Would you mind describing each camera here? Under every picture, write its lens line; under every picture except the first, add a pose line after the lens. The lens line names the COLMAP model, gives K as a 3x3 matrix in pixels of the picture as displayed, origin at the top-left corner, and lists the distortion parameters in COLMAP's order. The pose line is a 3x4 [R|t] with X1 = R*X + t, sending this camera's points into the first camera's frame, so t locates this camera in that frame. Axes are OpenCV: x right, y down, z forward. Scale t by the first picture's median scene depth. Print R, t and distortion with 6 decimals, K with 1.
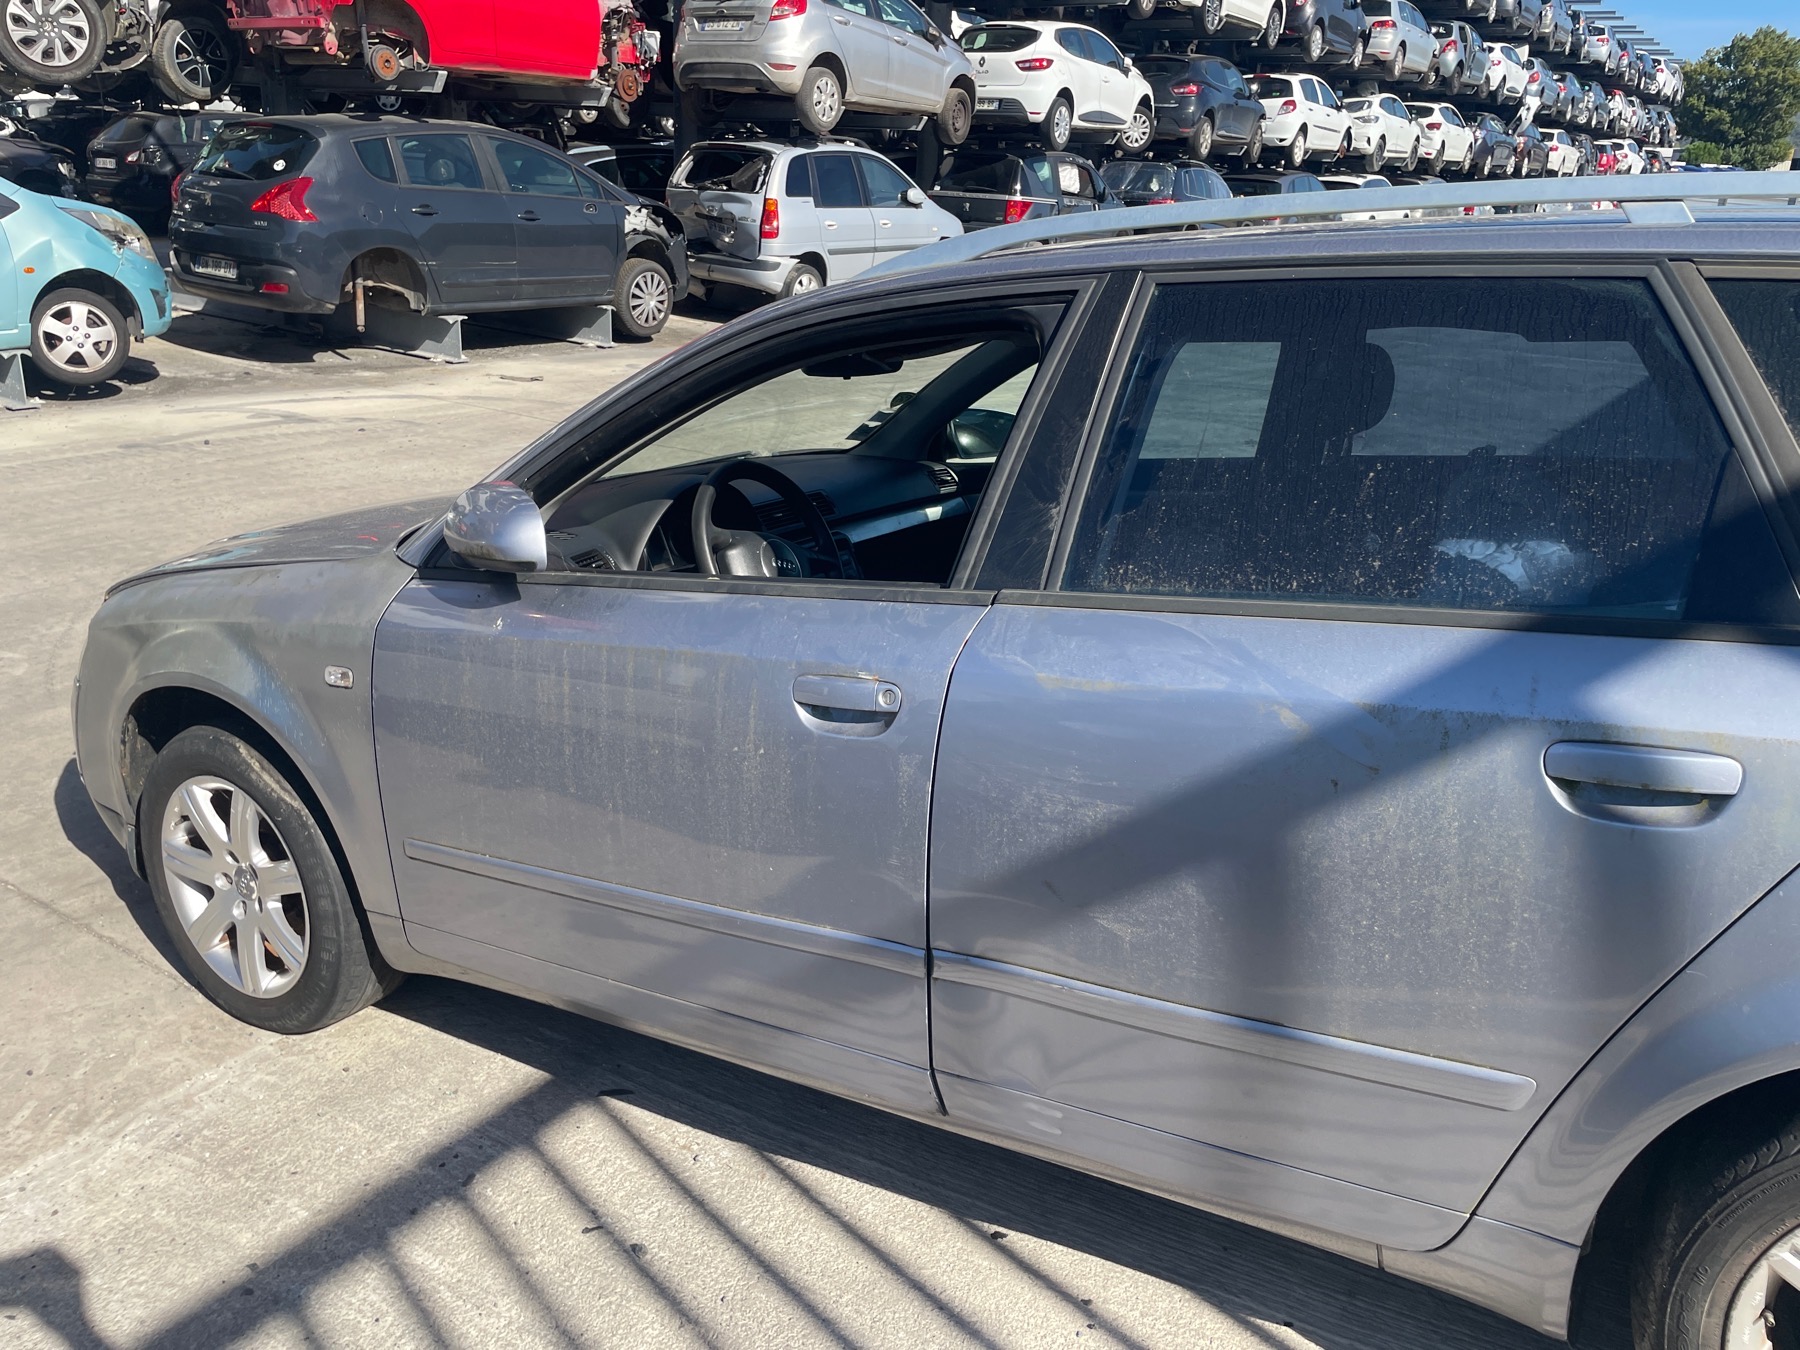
lens RADIAL K [[1370.1, 0, 902.8], [0, 1370.1, 666.8], [0, 0, 1]] dist [0.075872, -0.101436]
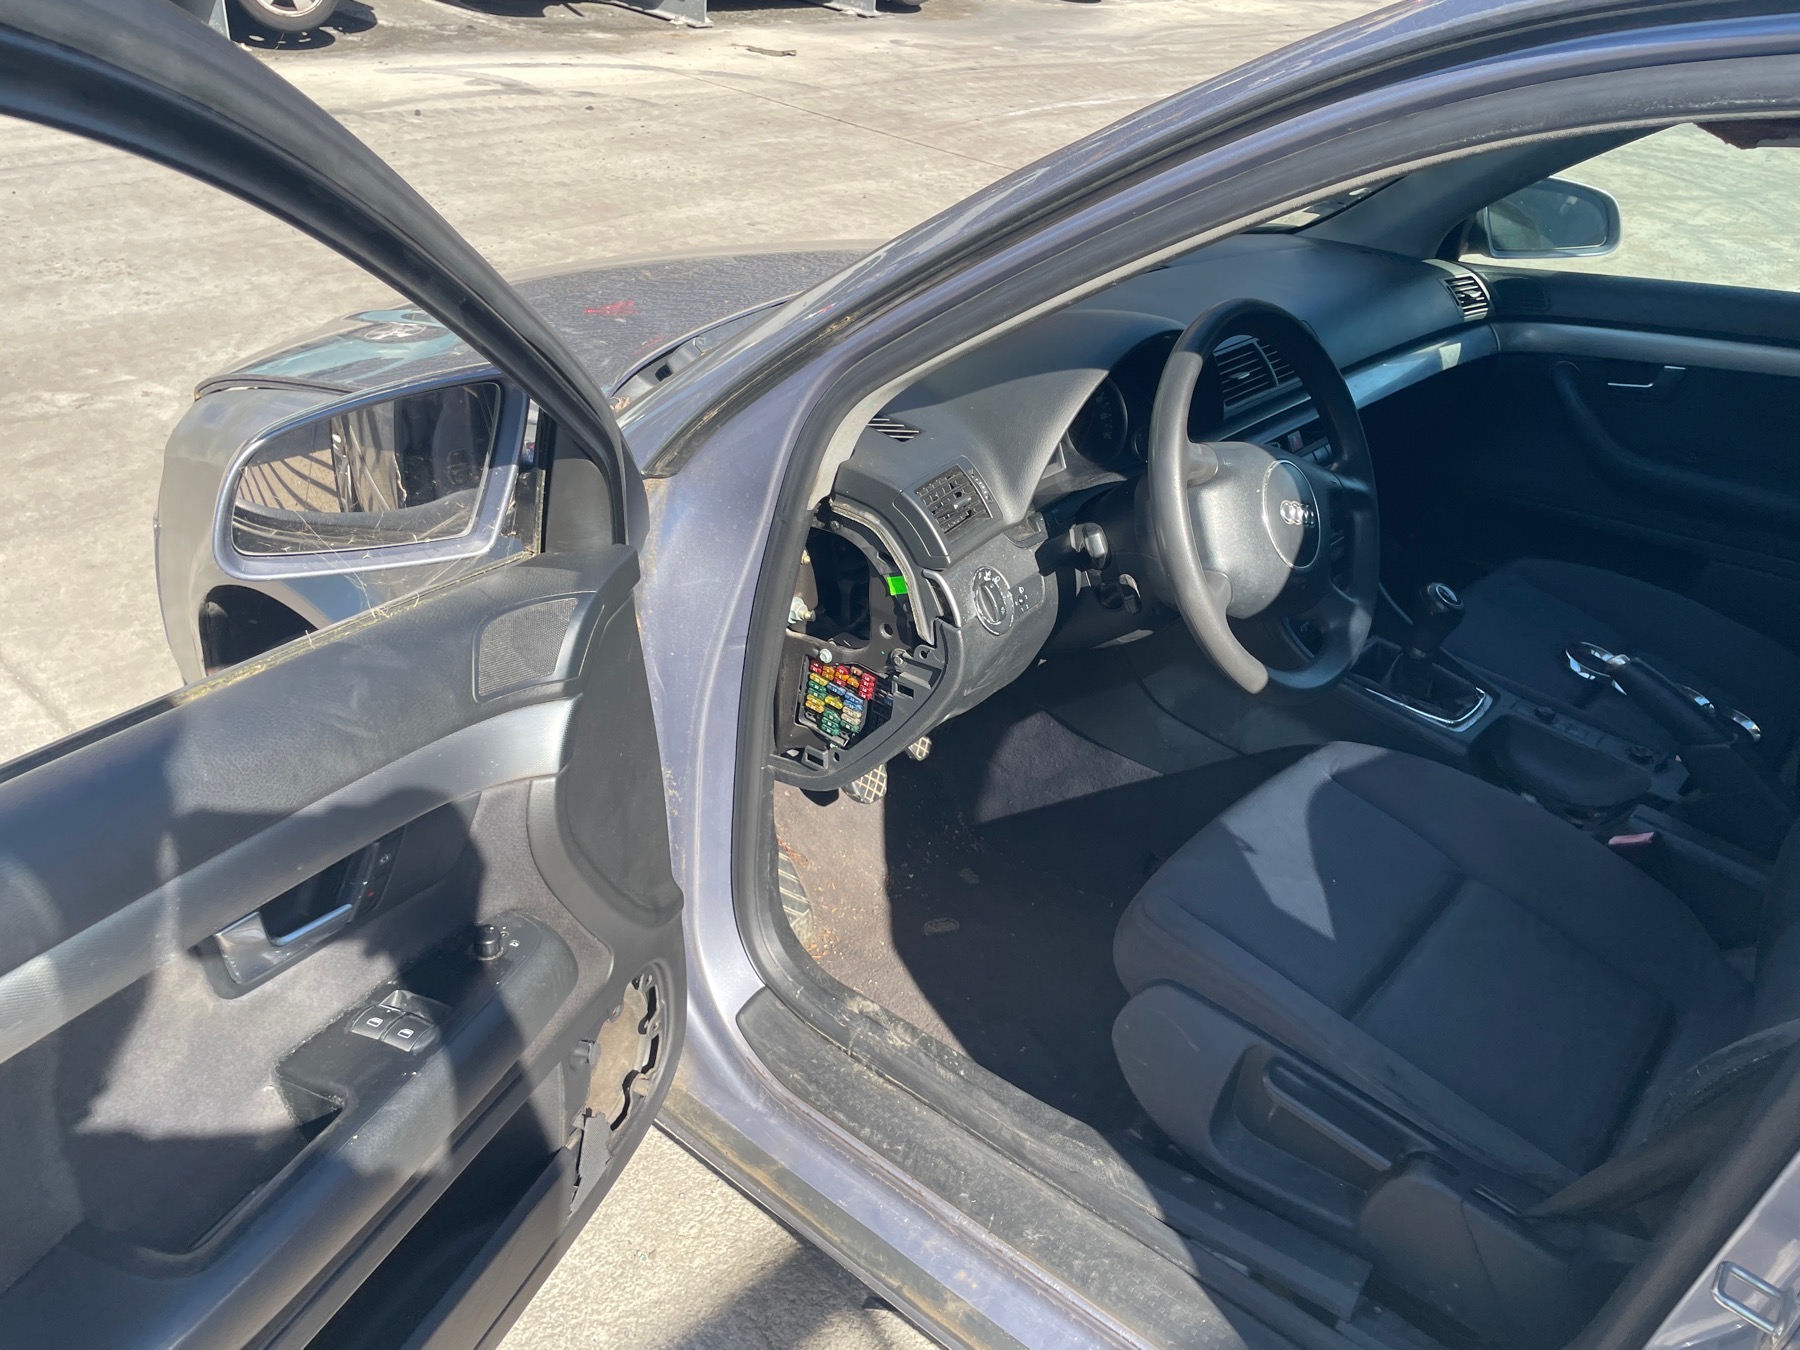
lens RADIAL K [[1370.1, 0, 895.9], [0, 1370.1, 673.5], [0, 0, 1]] dist [0.075872, -0.101436]
pose [[0.983264, 0.121802, -0.135488, -0.052846], [-0.090699, 0.972218, 0.215790, -0.037762], [0.158007, -0.199890, 0.966994, 0.150536]]
